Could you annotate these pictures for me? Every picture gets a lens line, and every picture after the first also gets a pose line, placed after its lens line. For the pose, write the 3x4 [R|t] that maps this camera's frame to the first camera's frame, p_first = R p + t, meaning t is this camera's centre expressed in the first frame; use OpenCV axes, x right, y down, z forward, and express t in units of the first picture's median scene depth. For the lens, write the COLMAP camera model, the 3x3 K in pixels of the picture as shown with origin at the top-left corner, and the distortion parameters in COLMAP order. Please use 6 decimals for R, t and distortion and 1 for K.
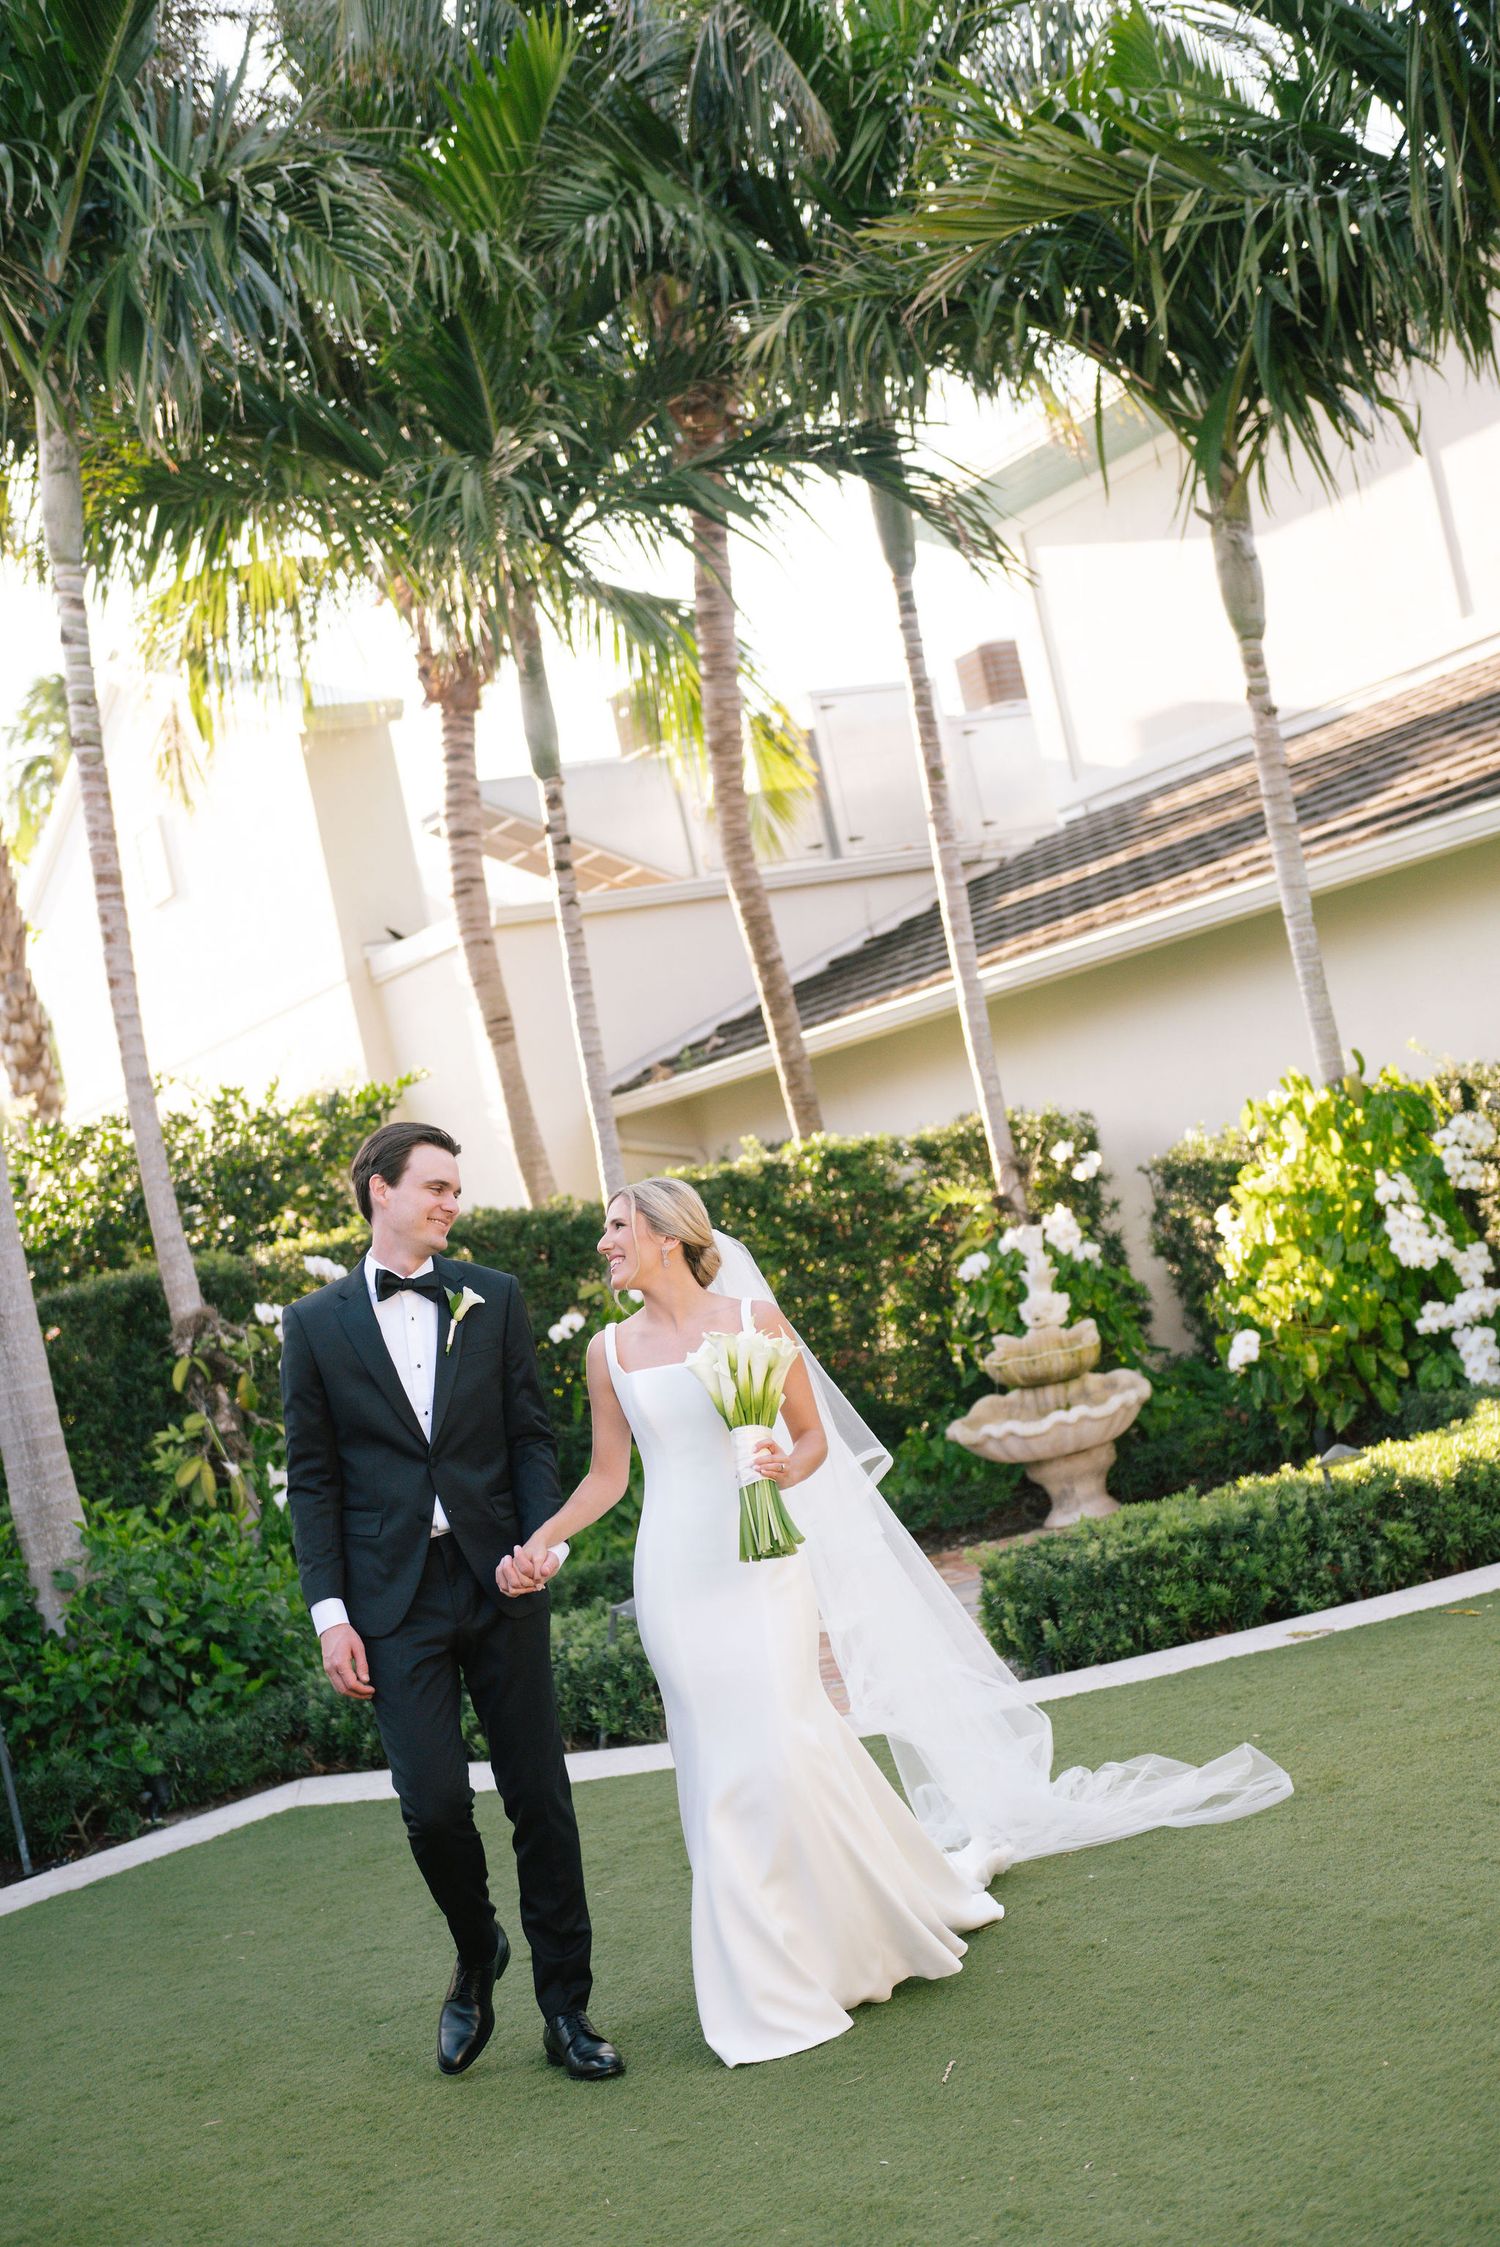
lens RADIAL K [[3093.2, 0, 750.0], [0, 3093.2, 1123.5], [0, 0, 1]] dist [-0.012495, 0.124708]
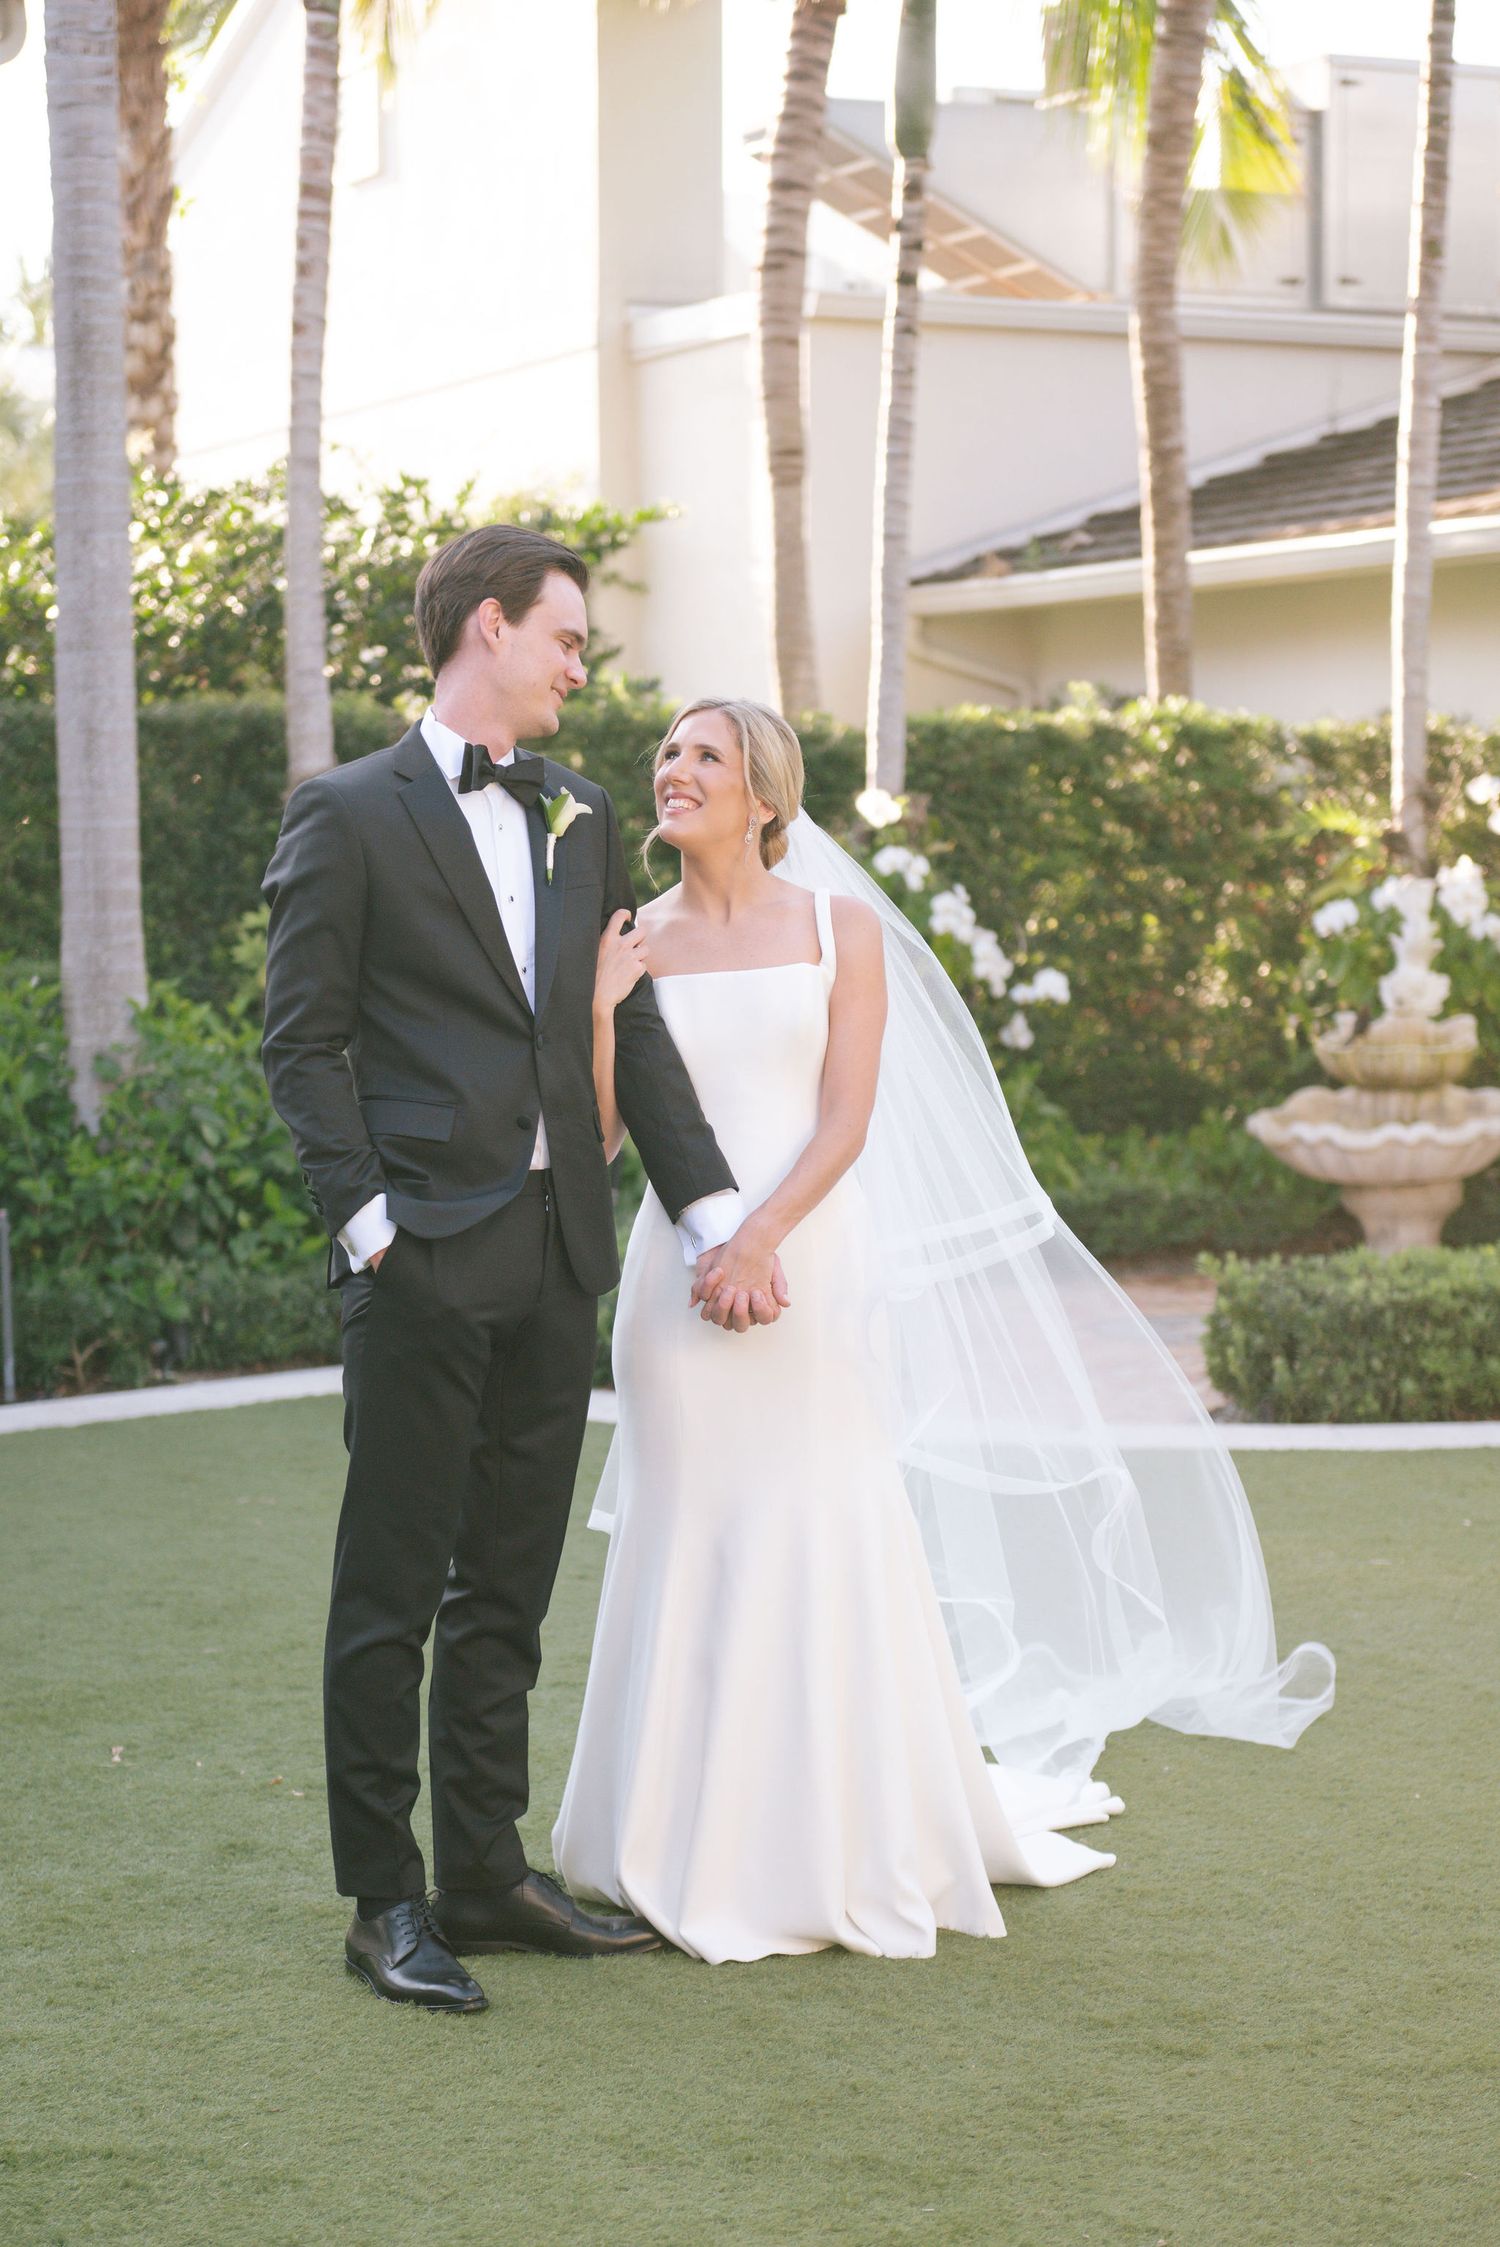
lens RADIAL K [[4839.4, 0, 750.0], [0, 4839.4, 1123.5], [0, 0, 1]] dist [0.028420, -0.099705]
pose [[0.976590, 0.205327, -0.064133, 0.018816], [-0.197034, 0.973473, 0.116311, -0.013194], [0.086313, -0.100952, 0.991140, -0.175020]]
